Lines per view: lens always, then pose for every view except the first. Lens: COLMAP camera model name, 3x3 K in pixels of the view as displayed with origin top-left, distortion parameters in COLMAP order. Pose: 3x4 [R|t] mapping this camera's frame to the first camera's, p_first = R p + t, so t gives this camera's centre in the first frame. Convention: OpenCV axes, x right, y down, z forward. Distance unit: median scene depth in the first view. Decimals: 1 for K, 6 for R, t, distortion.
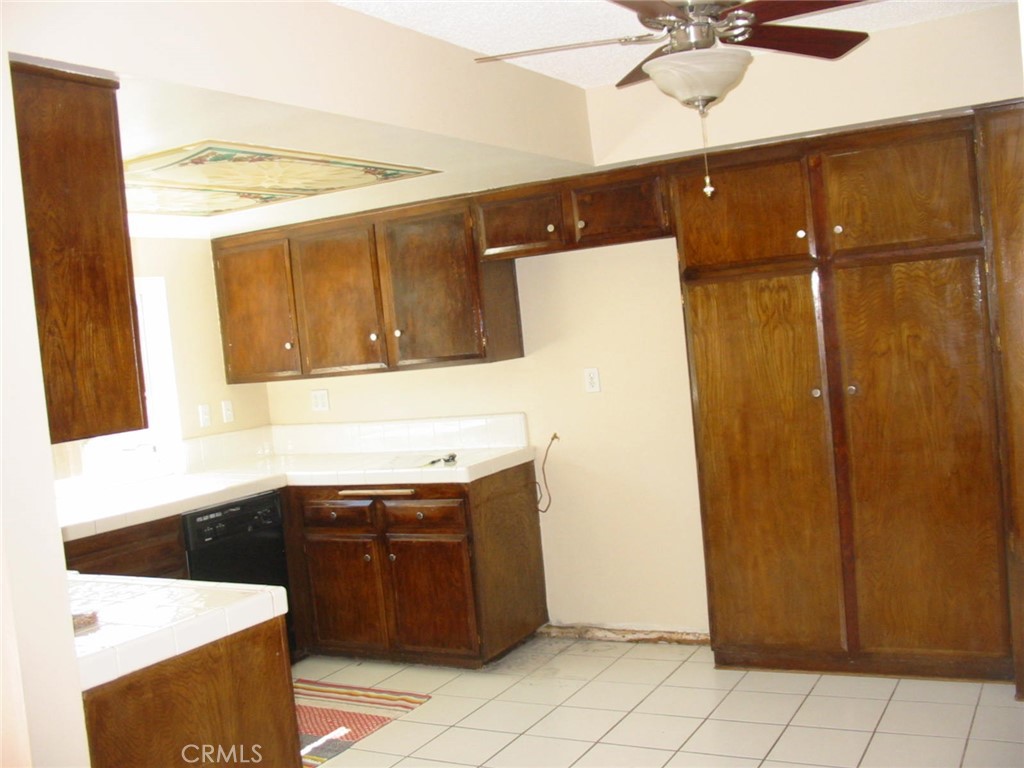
lens RADIAL K [[1068.3, 0, 512.0], [0, 1068.3, 384.0], [0, 0, 1]] dist [-0.100325, 0.008456]
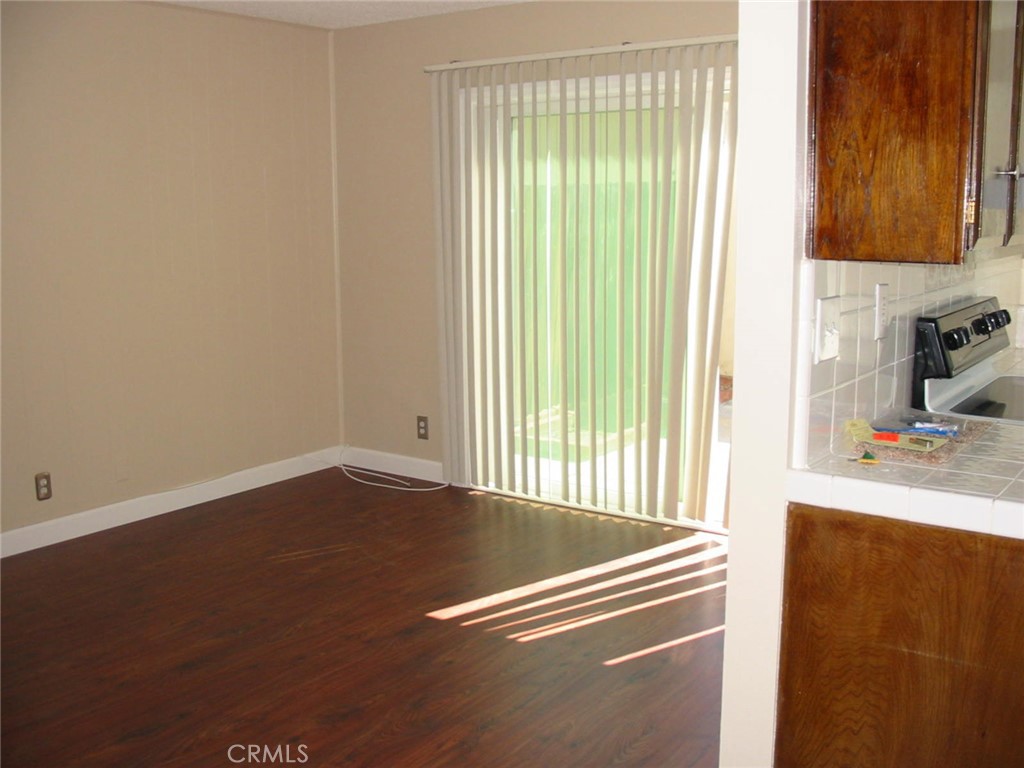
lens RADIAL K [[1068.3, 0, 512.0], [0, 1068.3, 384.0], [0, 0, 1]] dist [-0.100325, 0.008456]
pose [[-0.110250, 0.256613, -0.960206, 0.564061], [-0.033489, 0.964587, 0.261629, -0.078101], [0.993340, 0.061001, -0.097752, 0.774675]]
